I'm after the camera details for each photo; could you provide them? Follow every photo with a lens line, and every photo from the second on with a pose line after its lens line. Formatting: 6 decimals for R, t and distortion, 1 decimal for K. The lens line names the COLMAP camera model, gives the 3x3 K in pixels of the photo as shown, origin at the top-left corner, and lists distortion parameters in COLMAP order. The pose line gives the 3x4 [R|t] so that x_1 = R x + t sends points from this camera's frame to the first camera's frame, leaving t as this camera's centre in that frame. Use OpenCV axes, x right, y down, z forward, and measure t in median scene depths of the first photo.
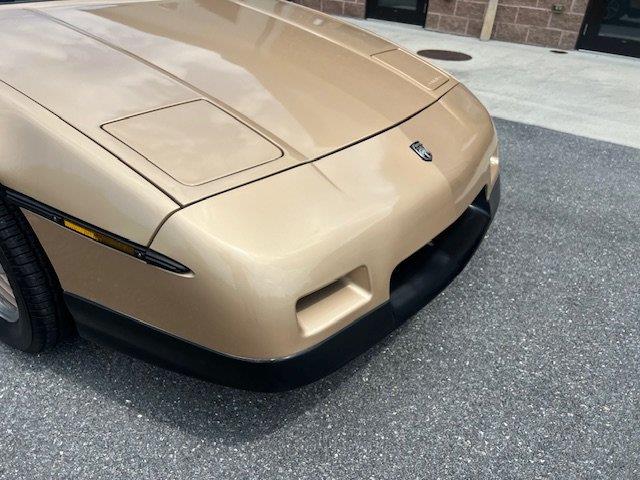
lens RADIAL K [[483.4, 0, 323.8], [0, 483.4, 238.9], [0, 0, 1]] dist [0.000891, -0.024193]
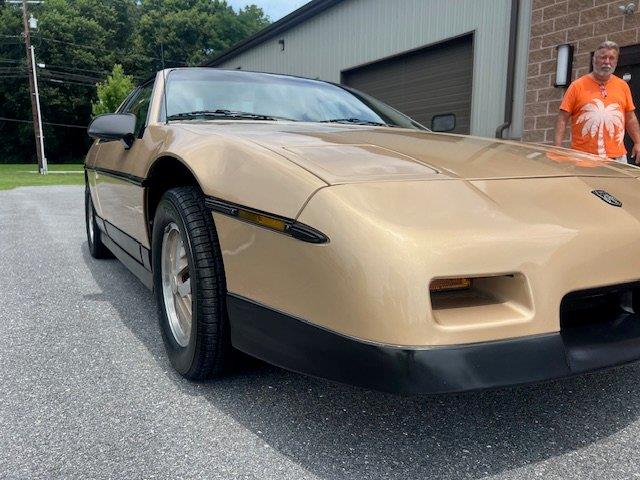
lens RADIAL K [[483.4, 0, 316.8], [0, 483.4, 244.2], [0, 0, 1]] dist [0.000891, -0.024193]
pose [[0.905408, 0.002372, -0.424535, 0.104556], [-0.174610, 0.913571, -0.367286, 0.344262], [0.386971, 0.406672, 0.827569, 0.108593]]
